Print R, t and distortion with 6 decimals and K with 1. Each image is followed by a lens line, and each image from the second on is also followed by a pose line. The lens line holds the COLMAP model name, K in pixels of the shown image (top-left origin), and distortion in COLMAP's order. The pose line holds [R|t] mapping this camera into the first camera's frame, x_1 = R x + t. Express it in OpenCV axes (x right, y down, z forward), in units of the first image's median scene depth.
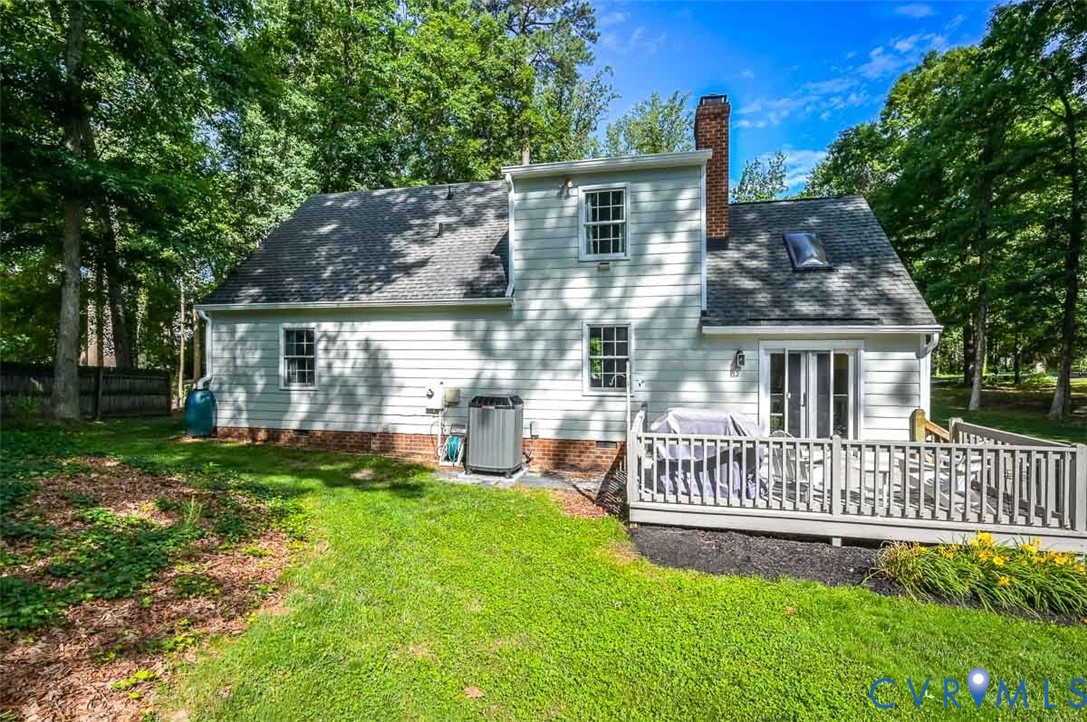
lens RADIAL K [[499.3, 0, 542.7], [0, 499.3, 355.6], [0, 0, 1]] dist [-0.003215, -0.000390]
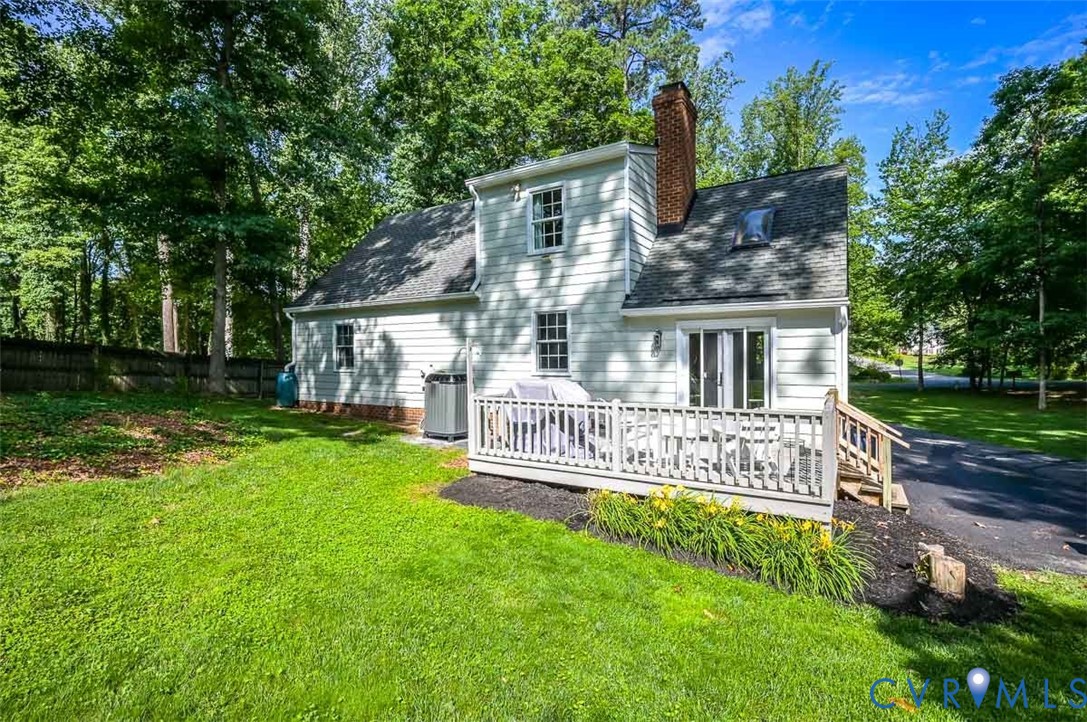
lens RADIAL K [[499.3, 0, 553.4], [0, 499.3, 358.6], [0, 0, 1]] dist [-0.003215, -0.000390]
pose [[0.946668, -0.004392, -0.322181, 0.481464], [0.004065, 0.999990, -0.001688, 0.043784], [0.322186, 0.000288, 0.946676, -0.042394]]
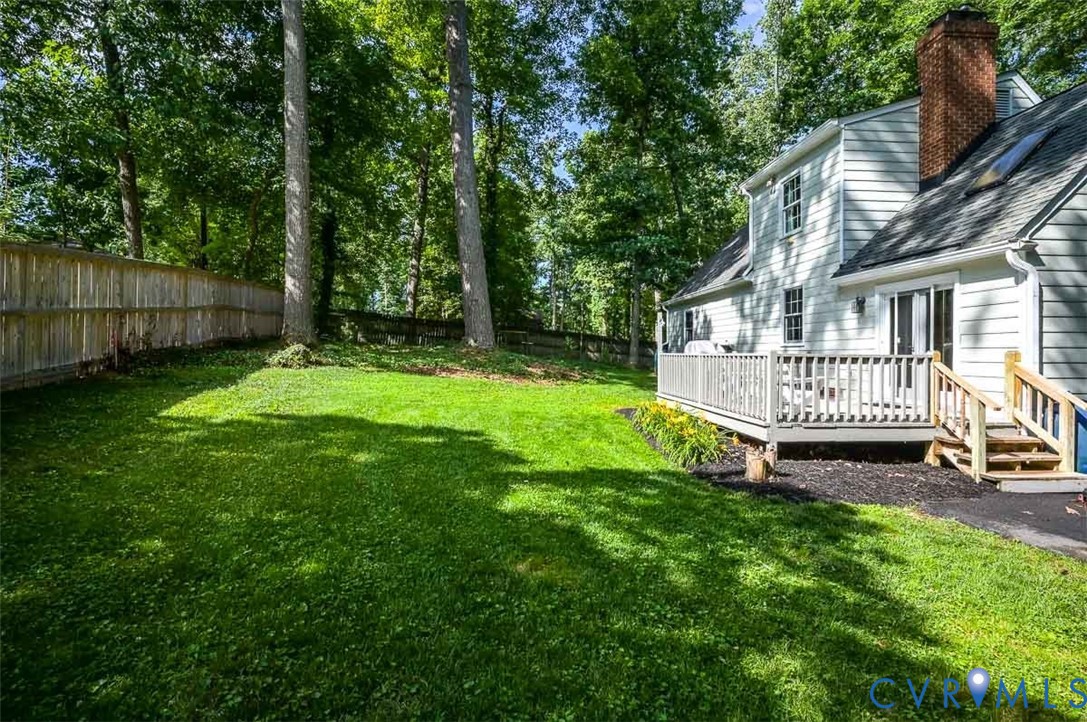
lens RADIAL K [[499.3, 0, 539.6], [0, 499.3, 356.3], [0, 0, 1]] dist [-0.003215, -0.000390]
pose [[0.266315, 0.009073, -0.963843, 1.117000], [-0.011880, 0.999911, 0.006129, 0.102781], [0.963813, 0.009819, 0.266399, 0.079652]]
